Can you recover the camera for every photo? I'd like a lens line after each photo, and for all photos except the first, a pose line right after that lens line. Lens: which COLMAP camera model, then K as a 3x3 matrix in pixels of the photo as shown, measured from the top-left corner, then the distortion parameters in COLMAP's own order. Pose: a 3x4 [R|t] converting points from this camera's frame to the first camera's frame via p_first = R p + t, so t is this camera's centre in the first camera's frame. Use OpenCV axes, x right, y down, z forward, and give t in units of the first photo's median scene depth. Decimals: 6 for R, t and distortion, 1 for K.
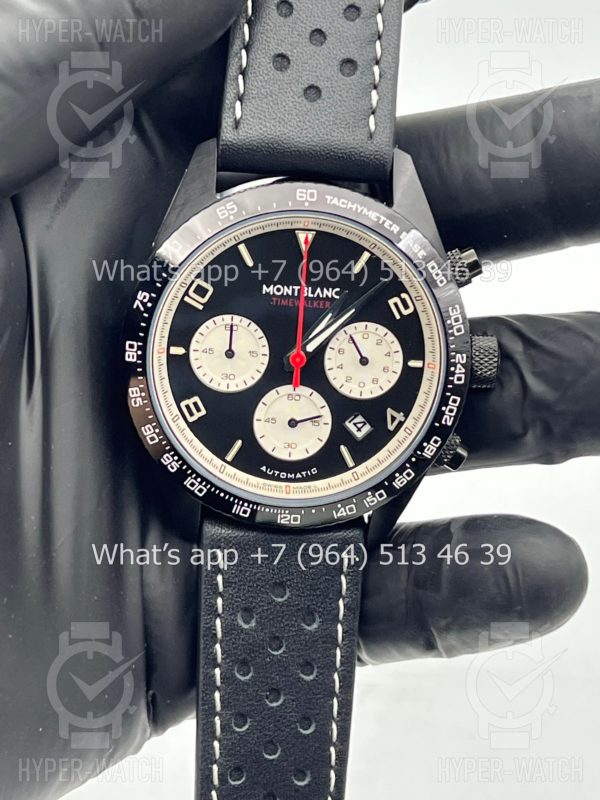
lens RADIAL K [[1819.0, 0, 292.5], [0, 1819.0, 378.7], [0, 0, 1]] dist [0.212354, 0.000000]
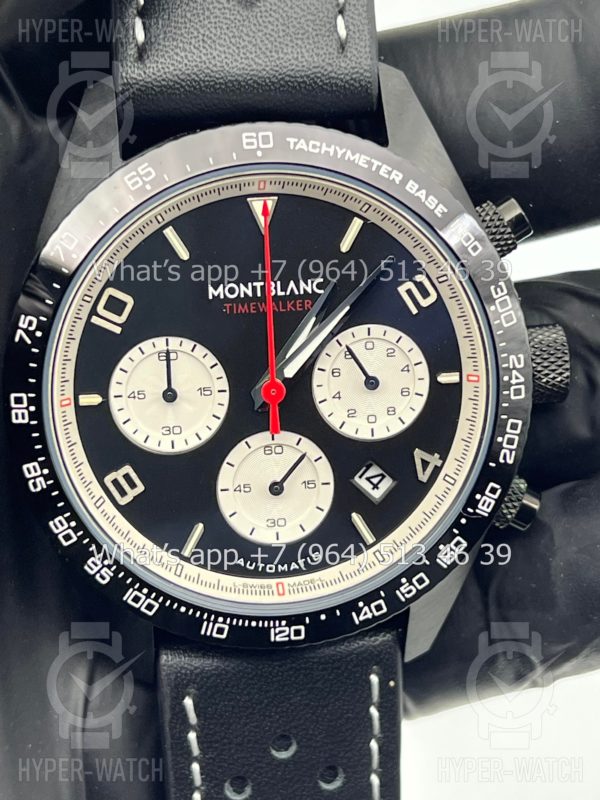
lens RADIAL K [[1819.0, 0, 283.4], [0, 1819.0, 394.8], [0, 0, 1]] dist [0.212354, 0.000000]
pose [[0.992700, -0.117464, 0.027351, -0.011546], [0.118429, 0.992280, -0.036806, 0.015379], [-0.022816, 0.039777, 0.998948, 0.336363]]
